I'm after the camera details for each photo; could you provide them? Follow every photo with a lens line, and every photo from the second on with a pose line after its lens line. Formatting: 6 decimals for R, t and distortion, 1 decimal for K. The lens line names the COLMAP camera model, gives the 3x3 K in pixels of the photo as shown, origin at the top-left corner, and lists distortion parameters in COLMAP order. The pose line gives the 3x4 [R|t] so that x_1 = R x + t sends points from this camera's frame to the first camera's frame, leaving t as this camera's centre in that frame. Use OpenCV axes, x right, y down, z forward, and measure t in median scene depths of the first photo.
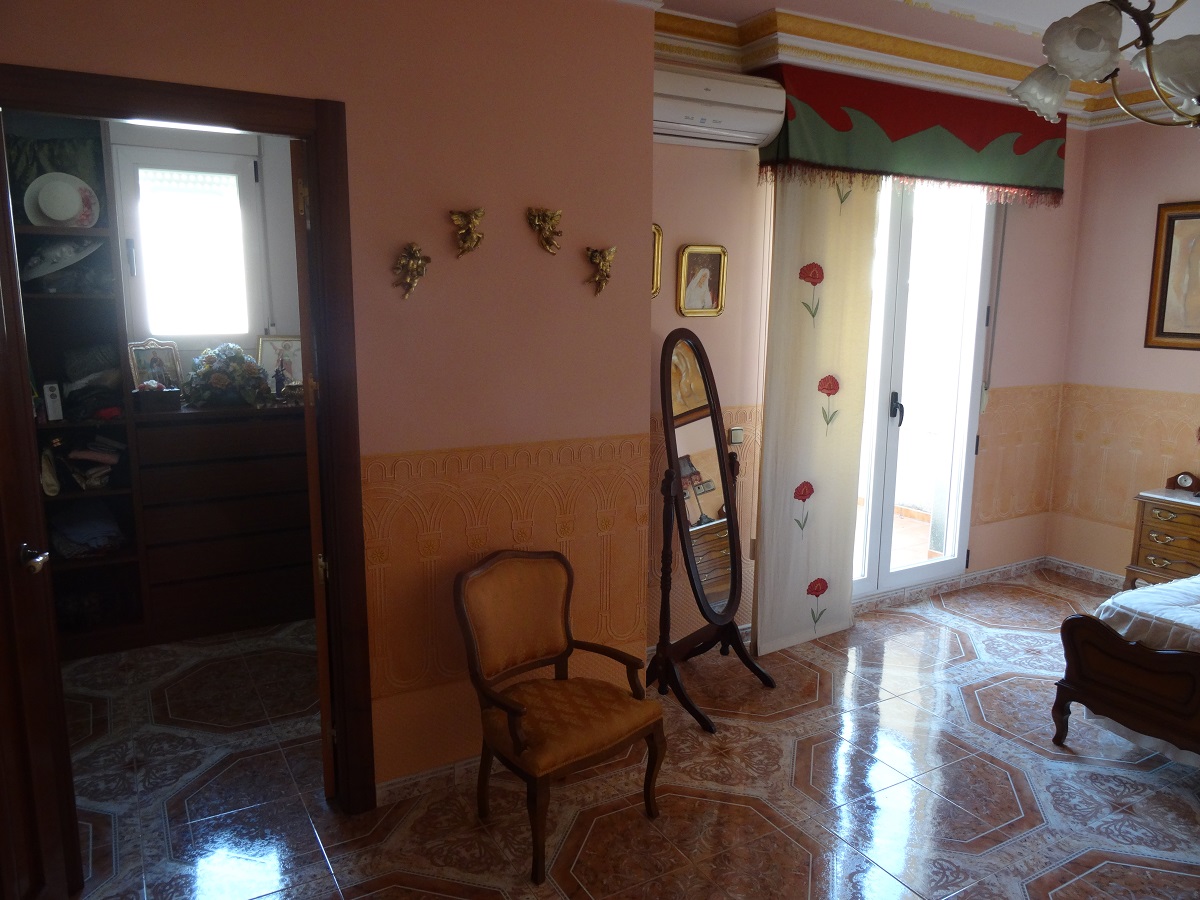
lens RADIAL K [[851.2, 0, 602.8], [0, 851.2, 450.4], [0, 0, 1]] dist [-0.012725, 0.002723]
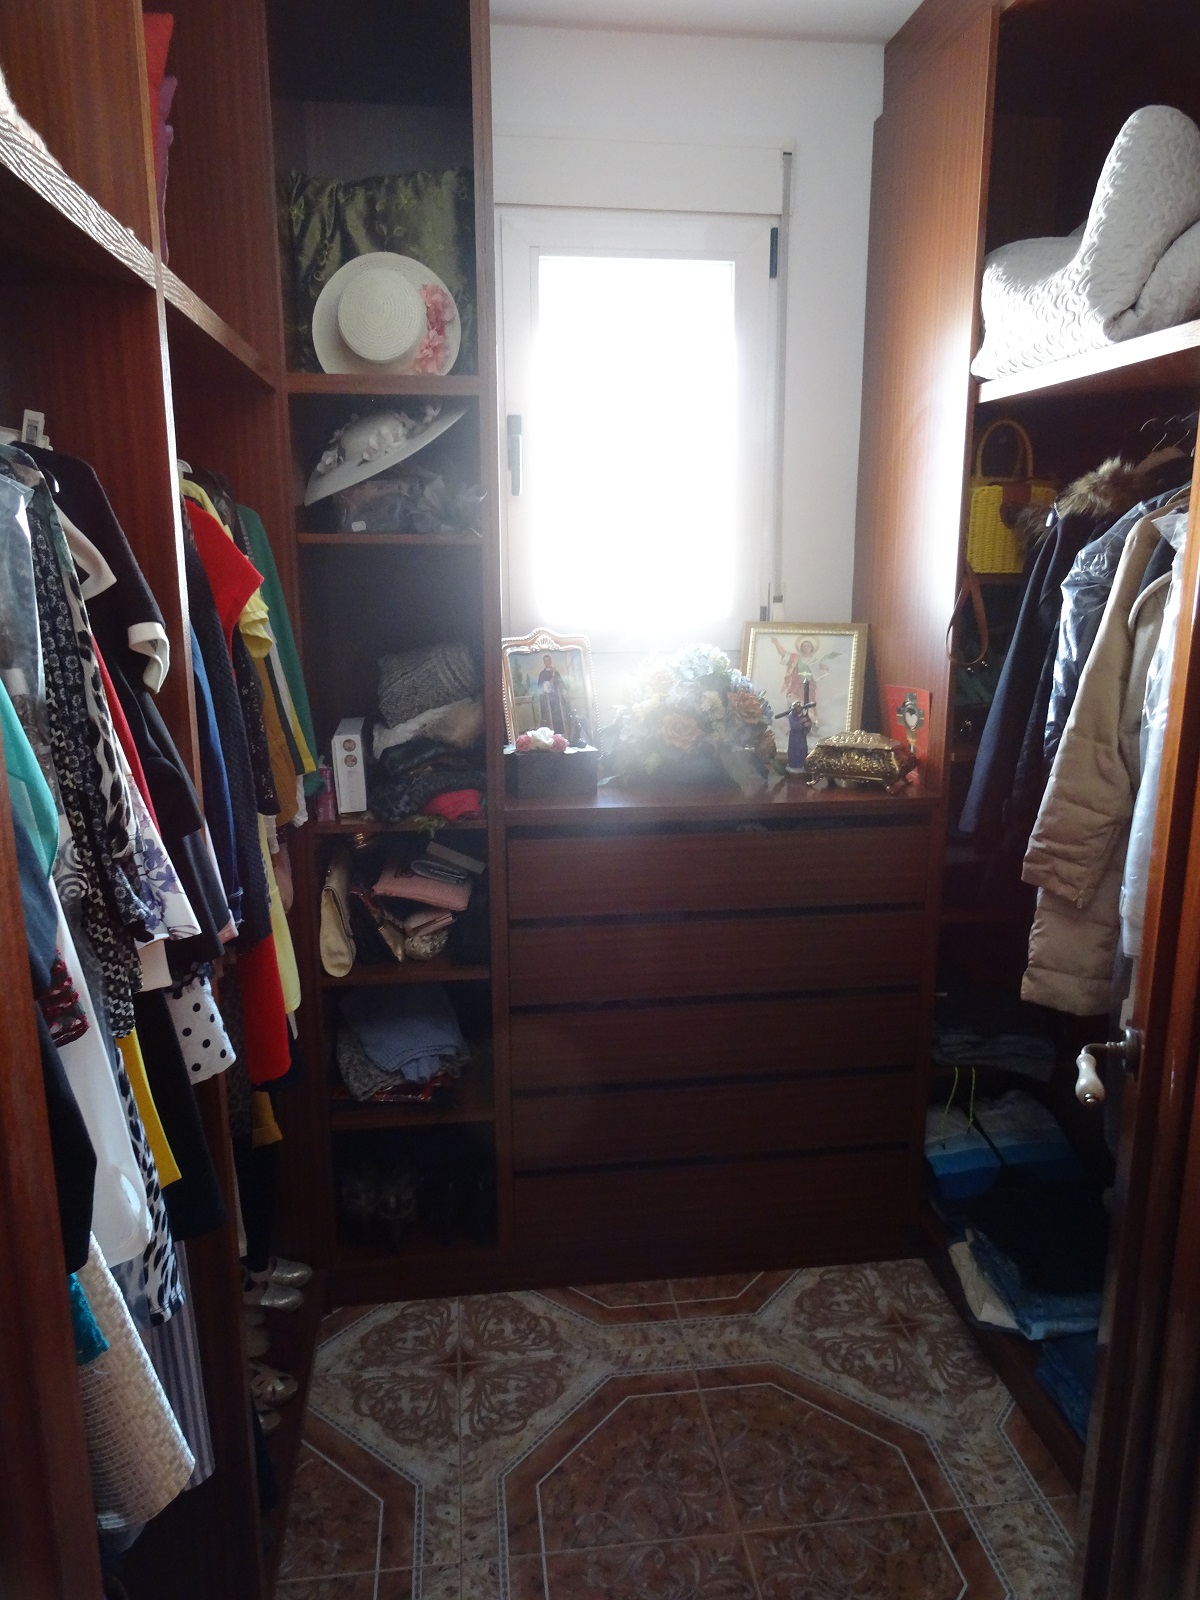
lens RADIAL K [[1150.5, 0, 600.0], [0, 1150.5, 800.0], [0, 0, 1]] dist [0.012270, -0.000954]
pose [[0.920758, 0.078685, -0.382117, -0.205375], [-0.060958, 0.996436, 0.058298, -0.062505], [0.385342, -0.030385, 0.922273, 0.343616]]
